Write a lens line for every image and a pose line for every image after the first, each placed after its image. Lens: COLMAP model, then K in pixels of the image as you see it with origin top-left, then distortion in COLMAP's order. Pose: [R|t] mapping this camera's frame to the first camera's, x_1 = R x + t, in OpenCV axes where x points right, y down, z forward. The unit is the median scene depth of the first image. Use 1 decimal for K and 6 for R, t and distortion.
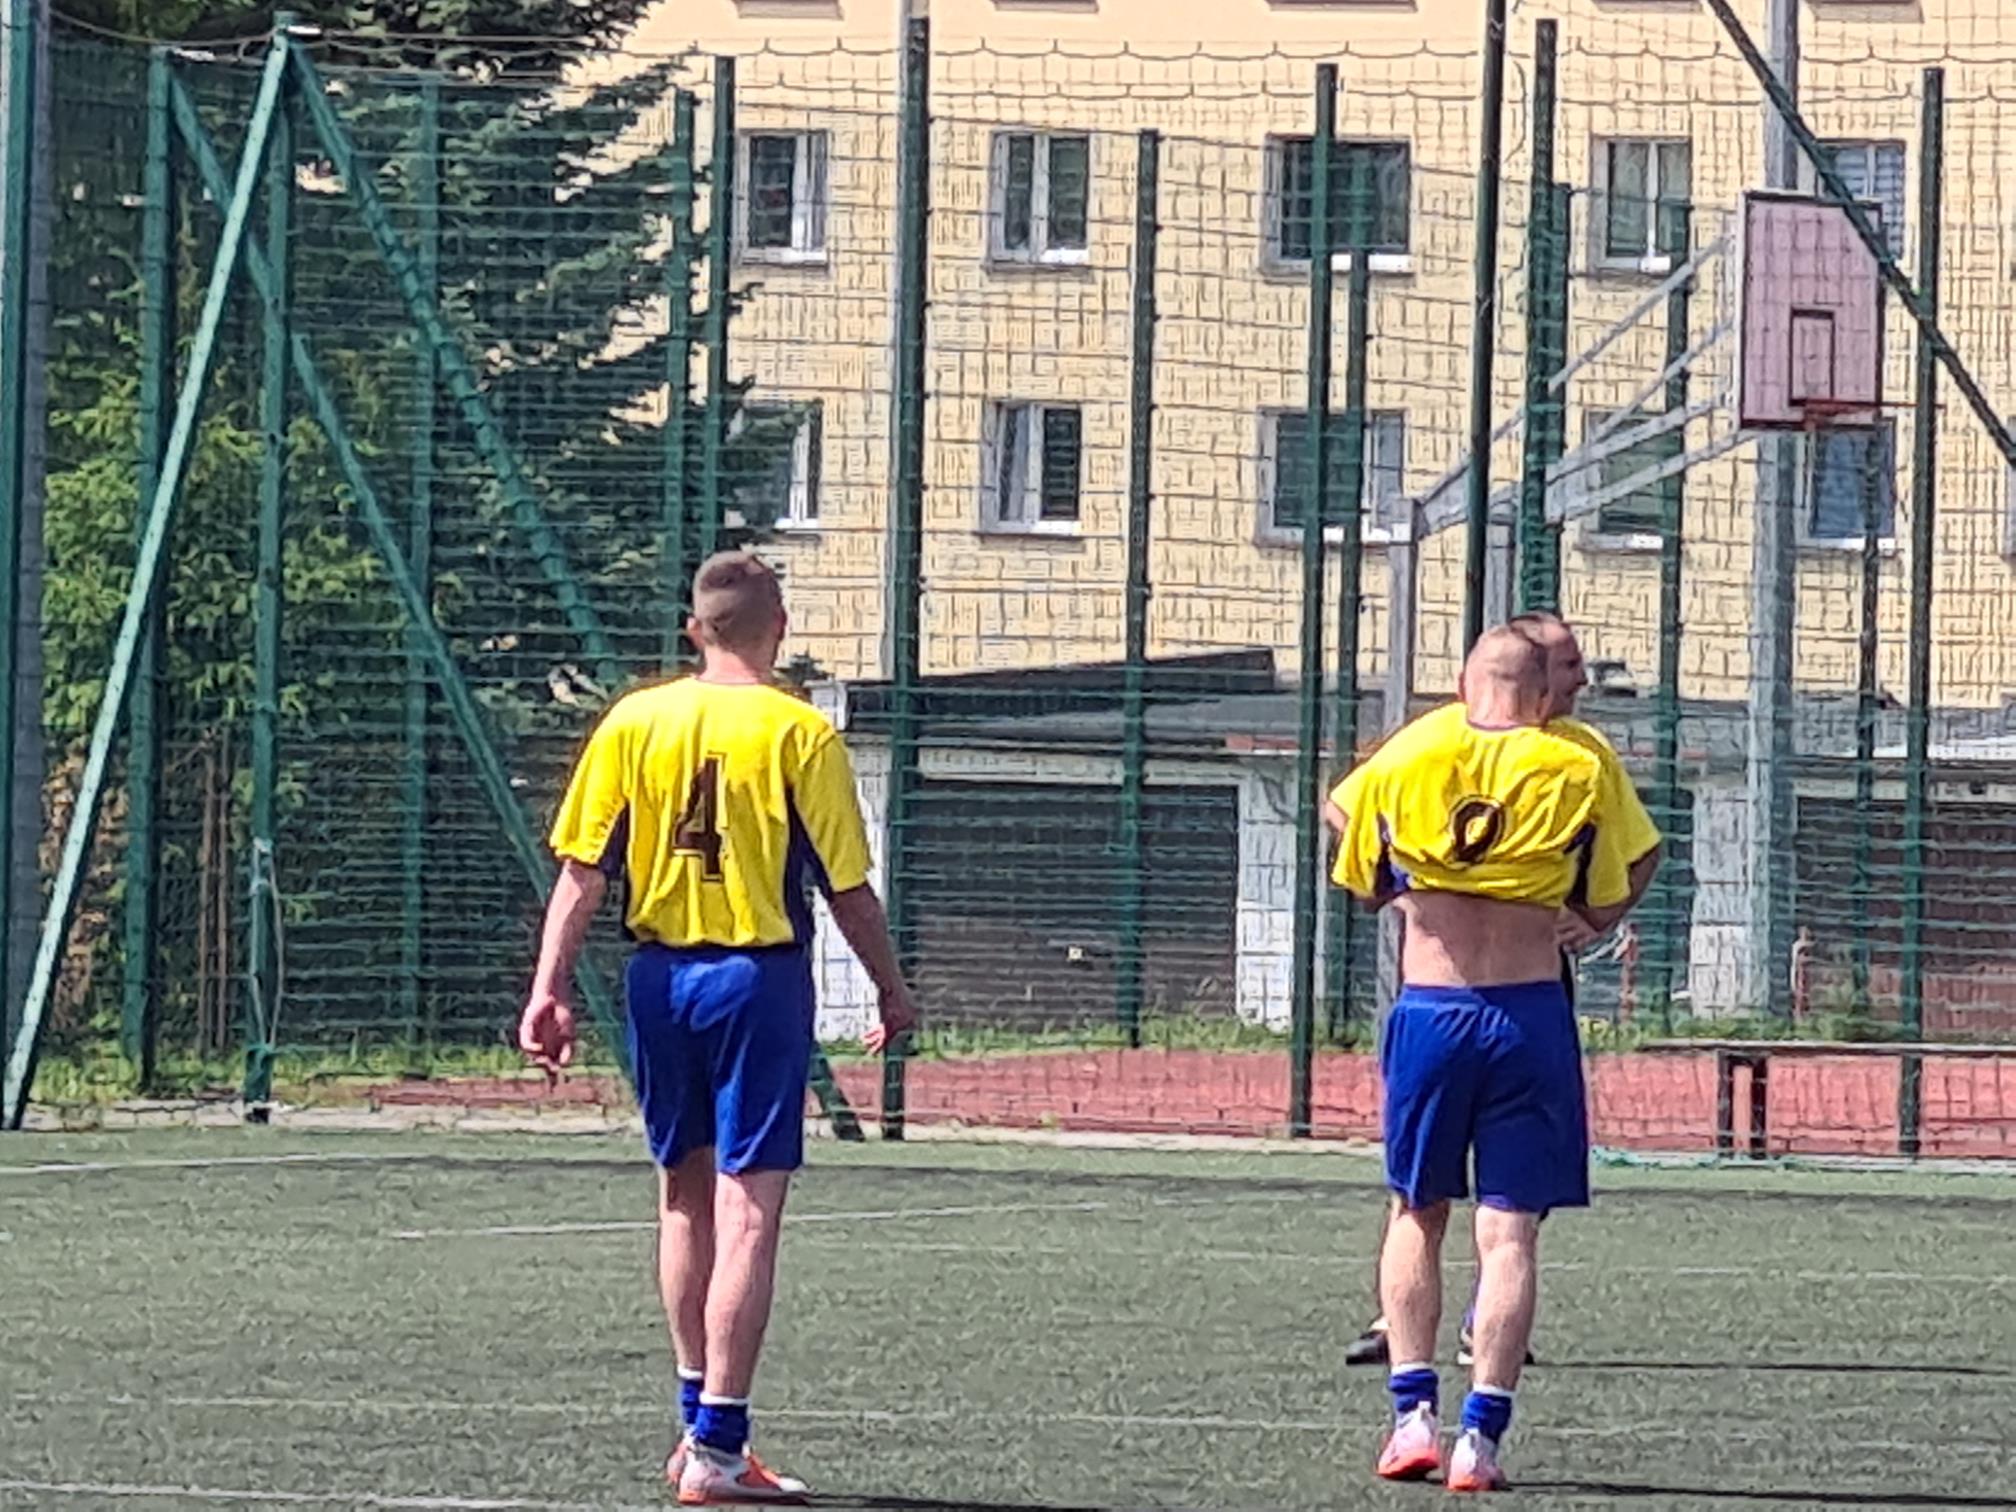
lens RADIAL K [[3504.8, 0, 1000.2], [0, 3504.8, 764.3], [0, 0, 1]] dist [0.112573, -0.233701]
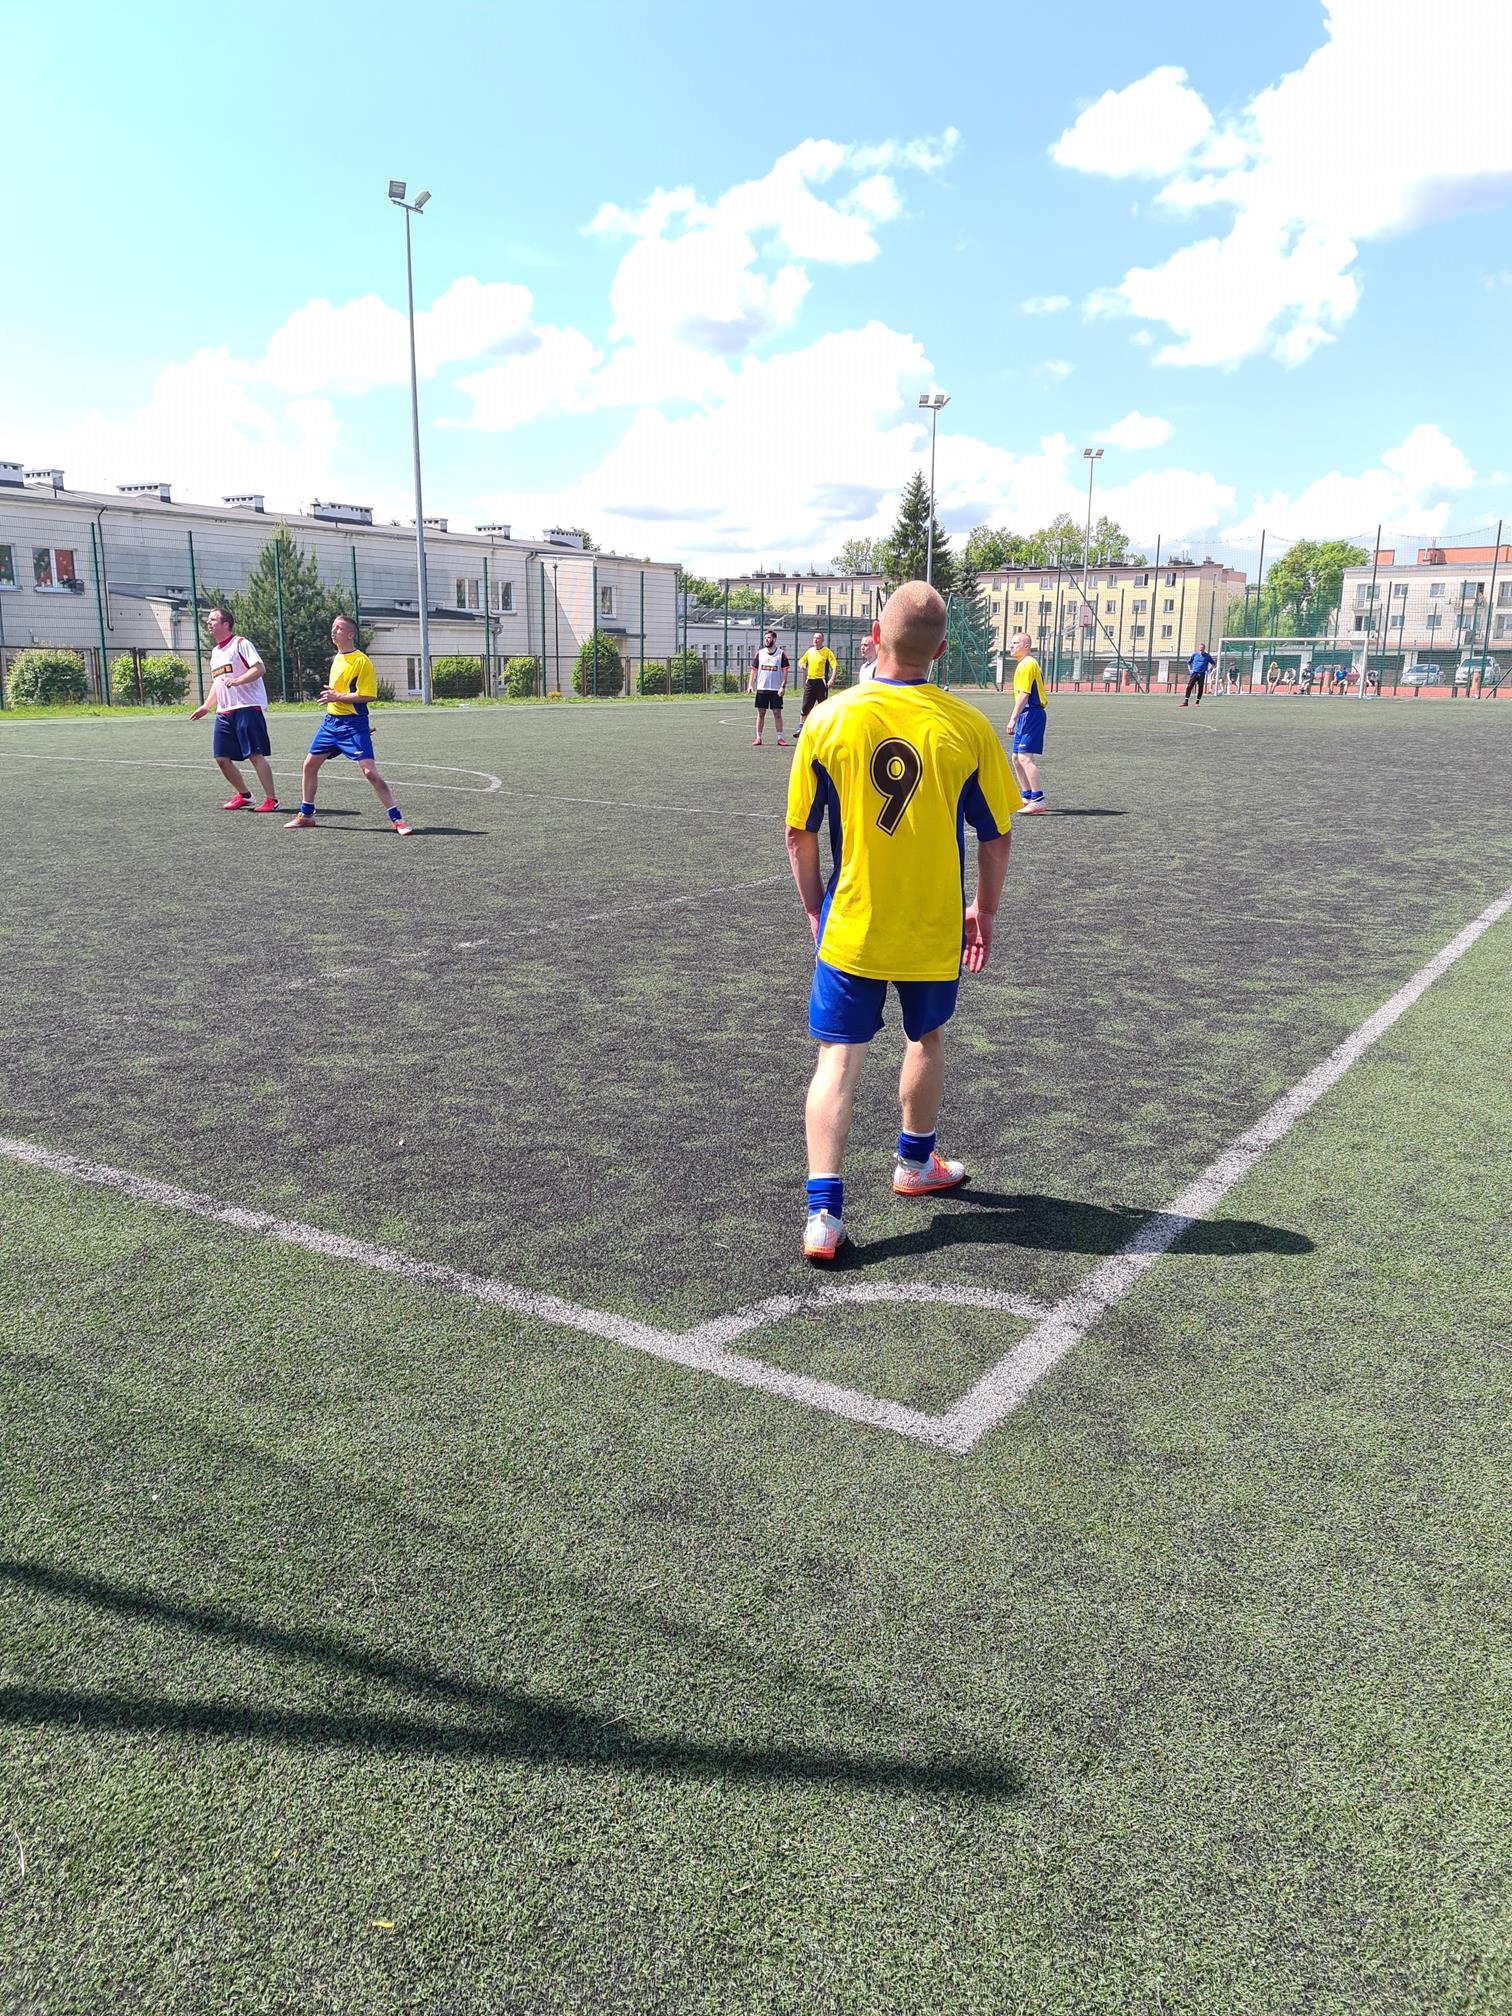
lens RADIAL K [[1514.2, 0, 752.6], [0, 1514.2, 982.7], [0, 0, 1]] dist [0.067605, -0.042960]
pose [[0.974352, 0.033593, -0.222508, 0.316078], [0.022729, 0.969047, 0.245828, -0.216911], [0.223879, -0.244580, 0.943429, -4.198979]]
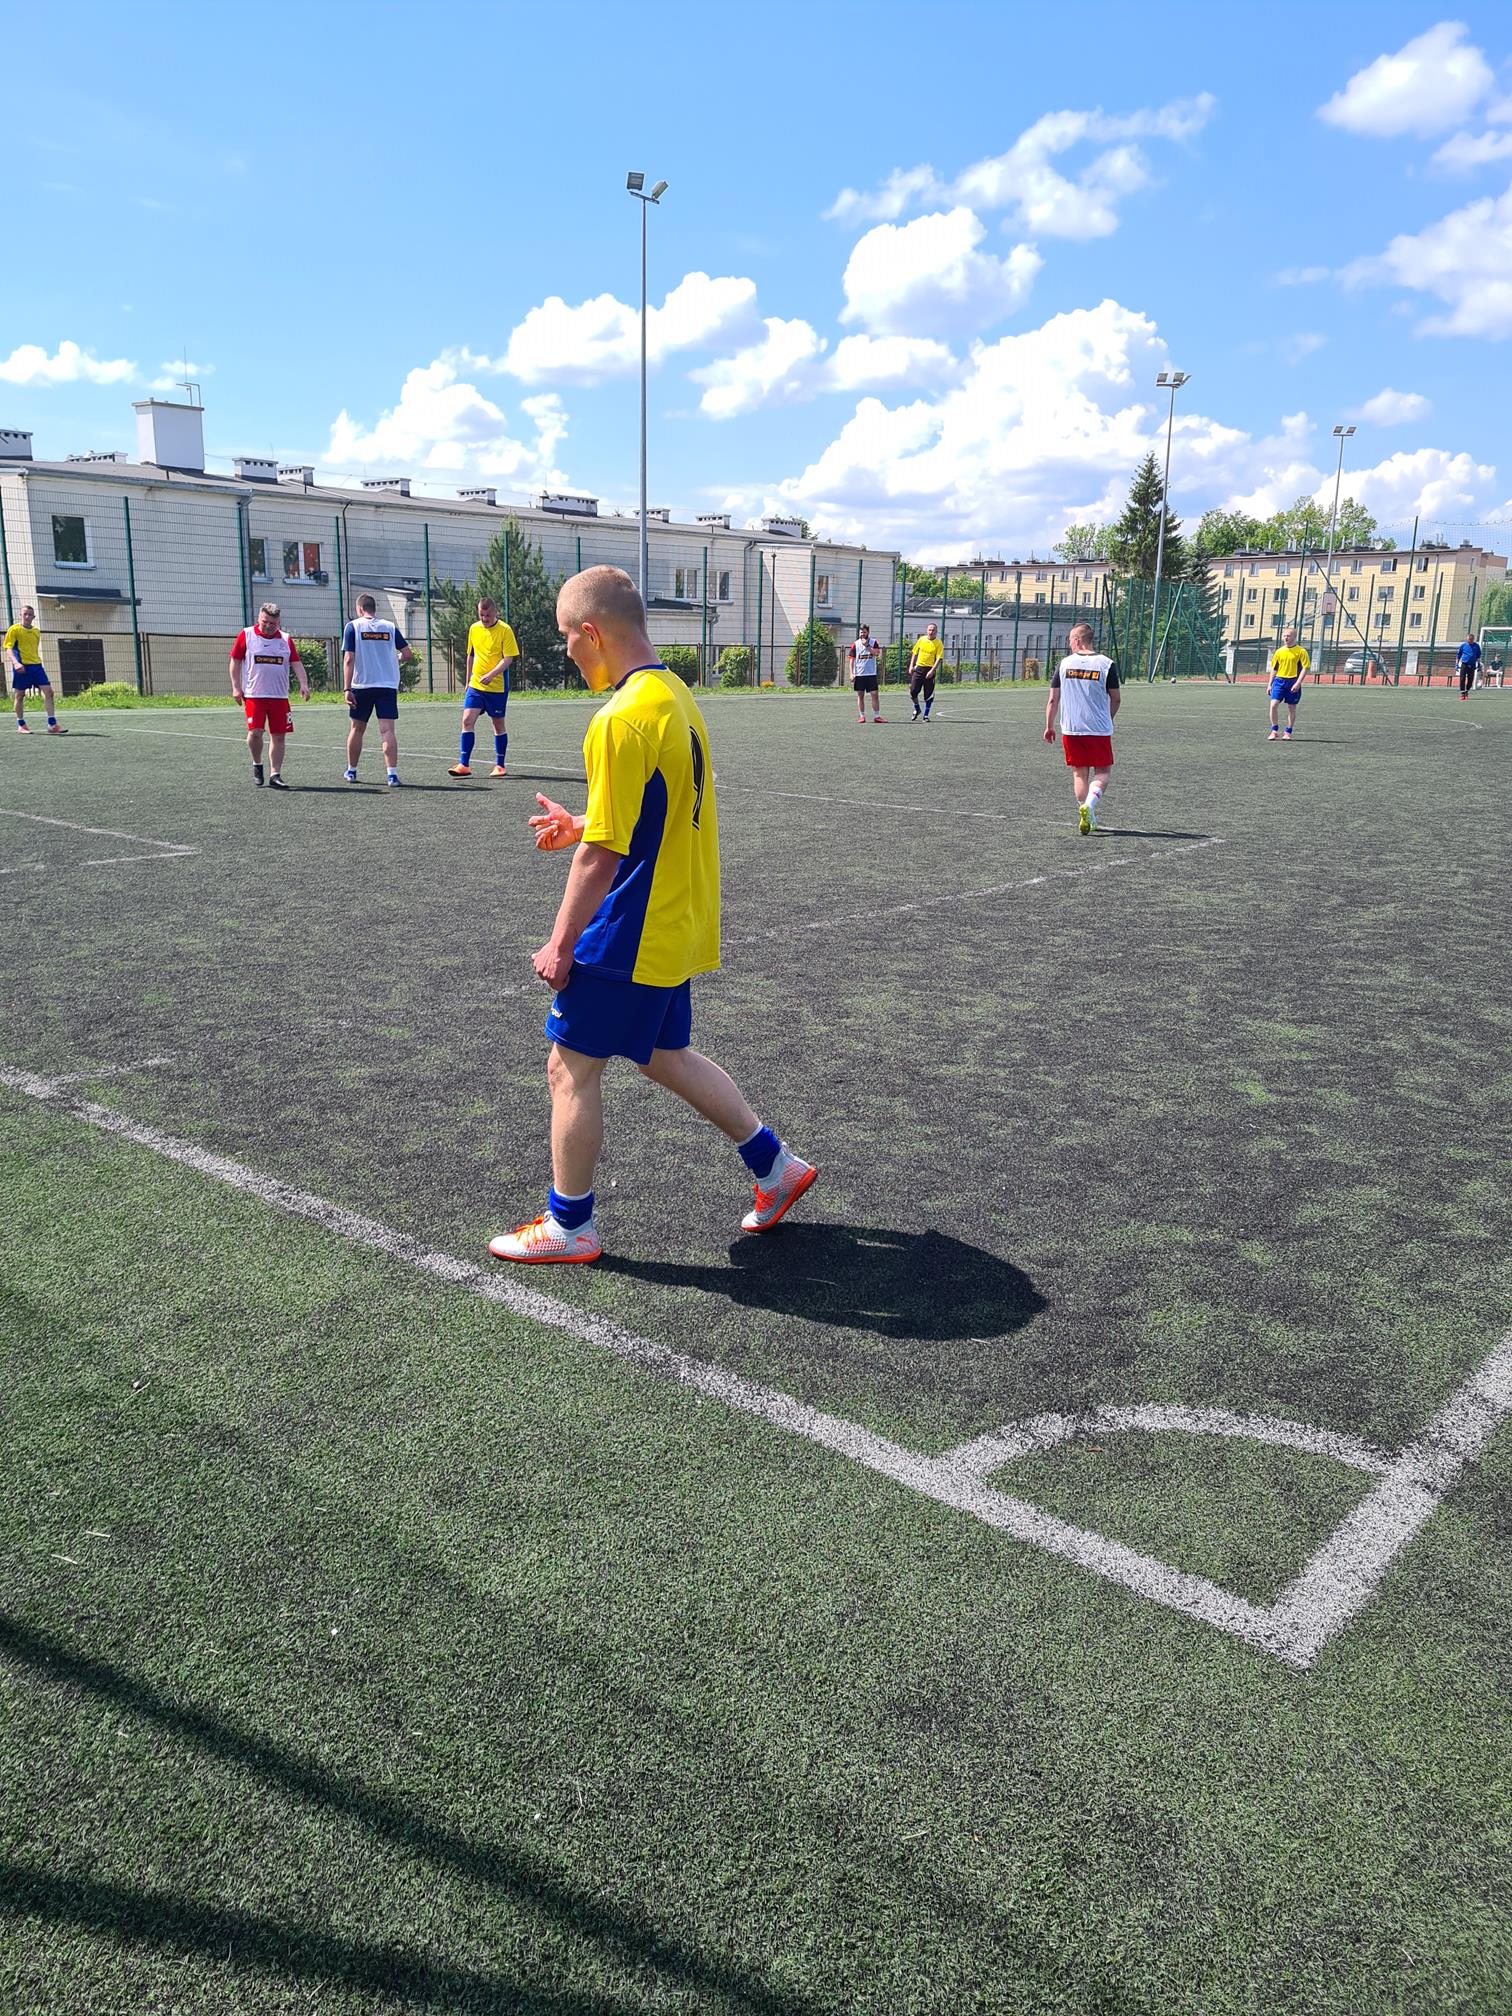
lens RADIAL K [[1501.2, 0, 727.1], [0, 1501.2, 984.5], [0, 0, 1]] dist [0.066851, -0.045620]
pose [[0.929463, 0.072199, -0.361781, 0.286247], [0.022998, 0.967415, 0.252148, -0.217124], [0.368198, -0.242682, 0.897516, -4.147414]]
